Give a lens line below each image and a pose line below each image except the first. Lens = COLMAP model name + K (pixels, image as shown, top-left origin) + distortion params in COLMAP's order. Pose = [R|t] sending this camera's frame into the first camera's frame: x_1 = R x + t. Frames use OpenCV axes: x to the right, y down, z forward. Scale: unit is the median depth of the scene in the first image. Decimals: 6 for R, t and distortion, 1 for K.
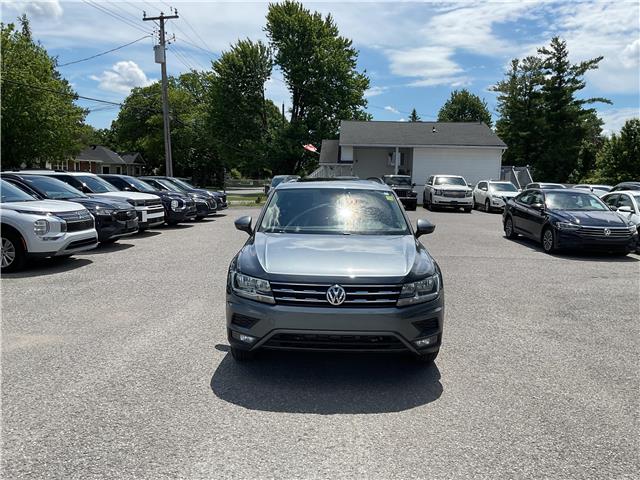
lens RADIAL K [[530.6, 0, 321.1], [0, 530.6, 239.7], [0, 0, 1]] dist [0.054798, -0.116841]
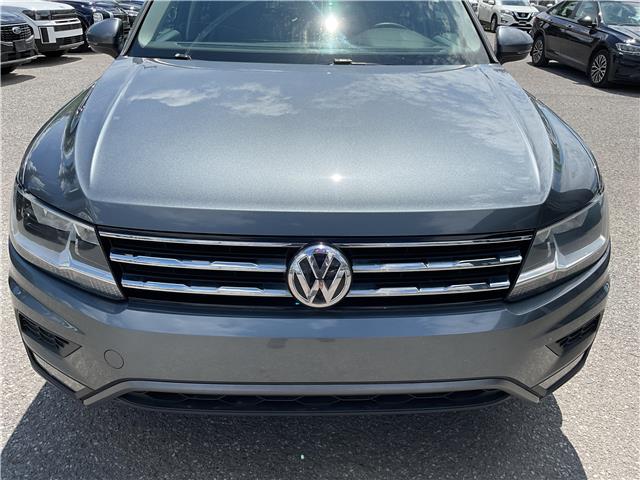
lens RADIAL K [[530.6, 0, 320.6], [0, 530.6, 239.0], [0, 0, 1]] dist [0.054798, -0.116841]
pose [[0.999130, -0.013503, 0.039459, 0.002156], [0.000653, 0.951081, 0.308941, -0.001250], [-0.041700, -0.308647, 0.950262, 0.090580]]
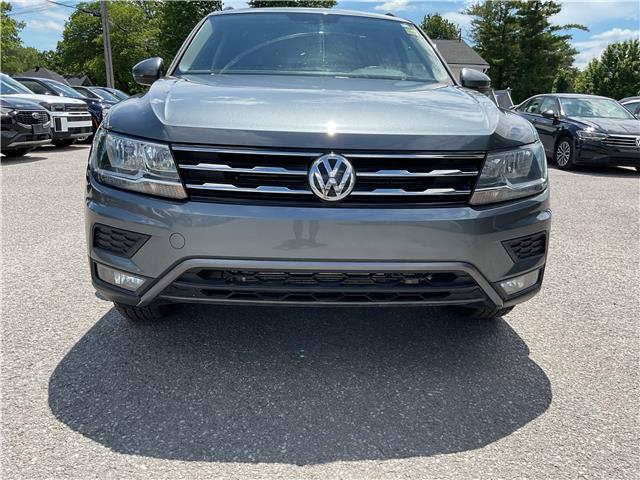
lens RADIAL K [[530.6, 0, 320.4], [0, 530.6, 239.1], [0, 0, 1]] dist [0.054798, -0.116841]
pose [[0.997893, -0.004046, 0.064760, -0.001034], [-0.003742, 0.992805, 0.119686, 0.013004], [-0.064778, -0.119676, 0.990697, 0.073247]]
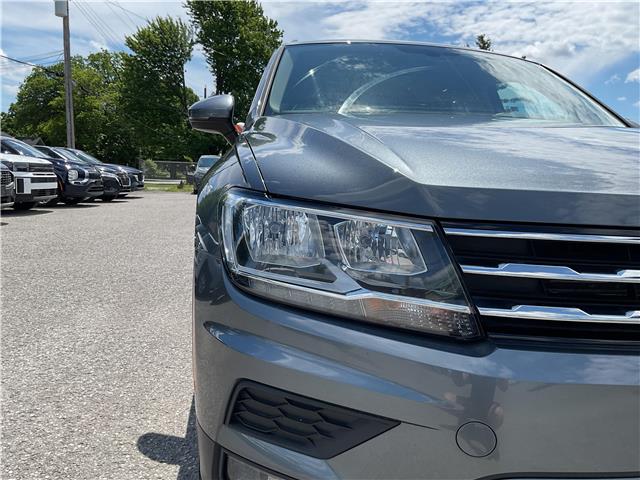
lens RADIAL K [[530.6, 0, 318.3], [0, 530.6, 237.1], [0, 0, 1]] dist [0.054798, -0.116841]
pose [[0.989198, 0.004029, 0.146529, -0.022035], [-0.003900, 0.999992, -0.001171, 0.010720], [-0.146532, 0.000587, 0.989206, 0.104027]]
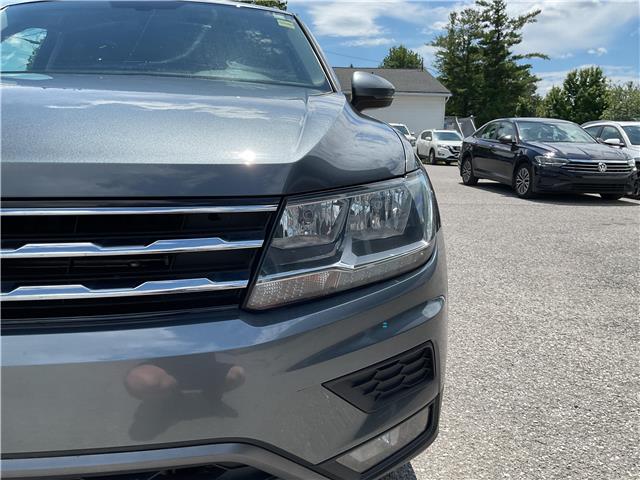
lens RADIAL K [[530.6, 0, 318.8], [0, 530.6, 242.0], [0, 0, 1]] dist [0.054798, -0.116841]
pose [[0.993832, -0.025949, 0.107818, 0.018819], [0.018462, 0.997386, 0.069864, 0.010938], [-0.109349, -0.067442, 0.991713, 0.101682]]
